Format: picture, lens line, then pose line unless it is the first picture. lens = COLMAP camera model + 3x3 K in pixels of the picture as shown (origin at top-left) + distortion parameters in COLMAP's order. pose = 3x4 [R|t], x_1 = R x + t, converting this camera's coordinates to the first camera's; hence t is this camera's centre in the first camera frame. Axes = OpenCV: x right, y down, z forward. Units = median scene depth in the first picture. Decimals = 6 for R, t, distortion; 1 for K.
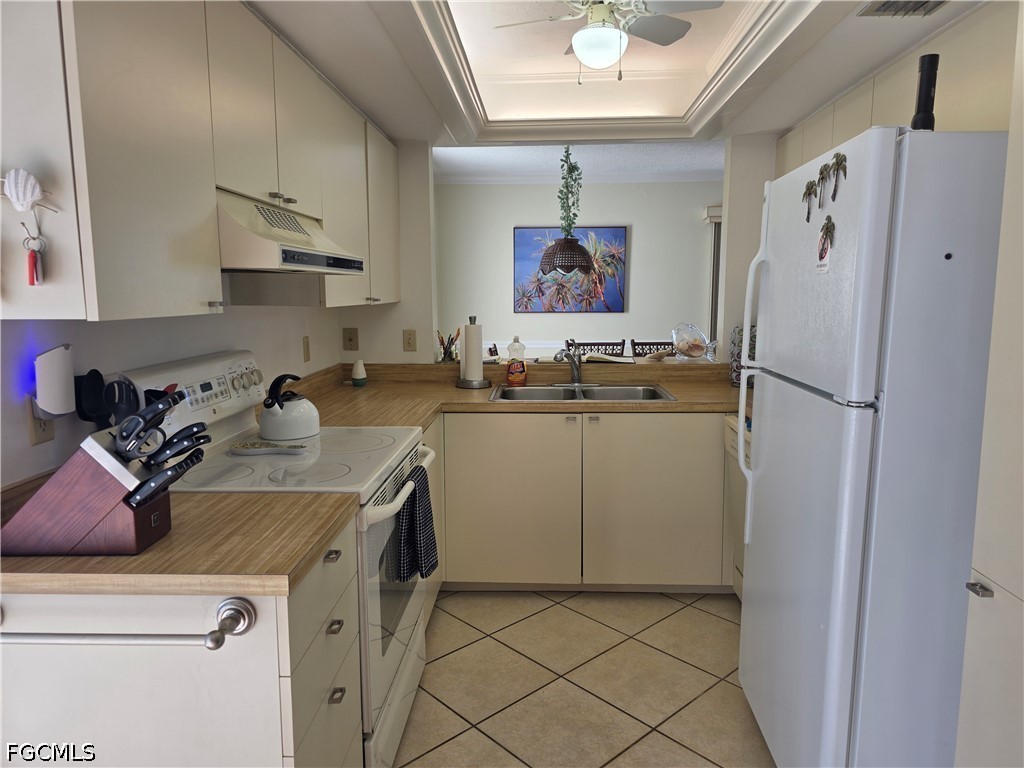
lens RADIAL K [[685.8, 0, 511.5], [0, 685.8, 386.2], [0, 0, 1]] dist [0.007402, 0.000741]
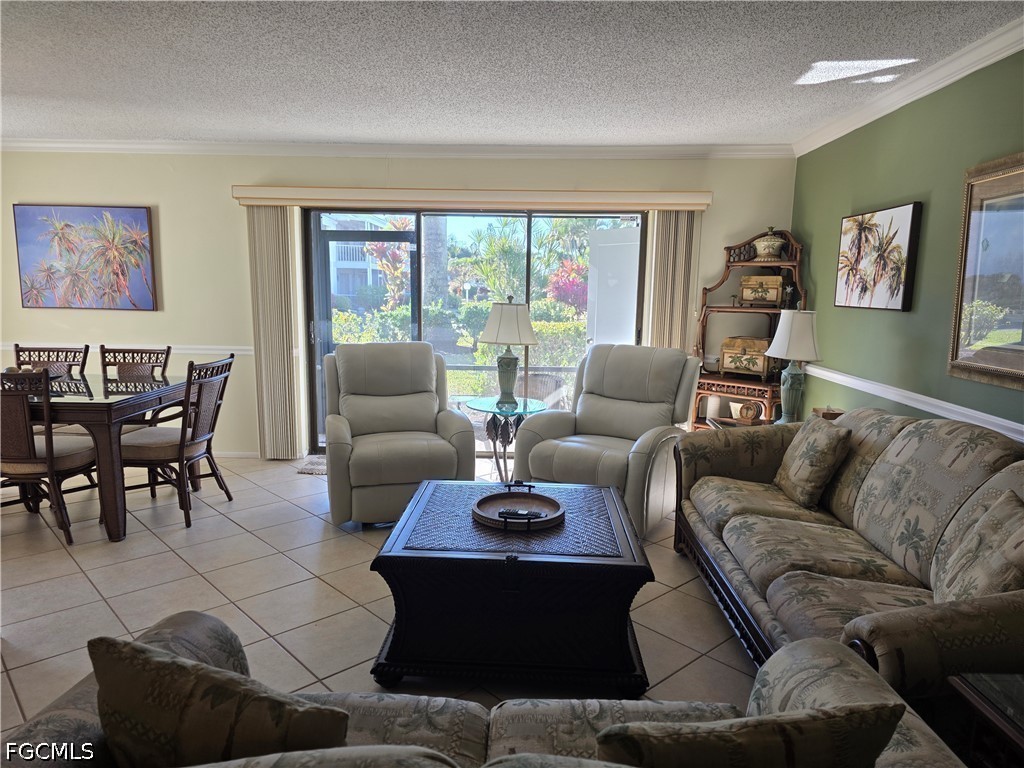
lens RADIAL K [[685.8, 0, 513.2], [0, 685.8, 384.4], [0, 0, 1]] dist [0.007402, 0.000741]
pose [[0.999495, 0.021994, 0.022953, 0.586617], [-0.022291, 0.999670, 0.012765, -0.039097], [-0.022665, -0.013271, 0.999655, 0.158531]]
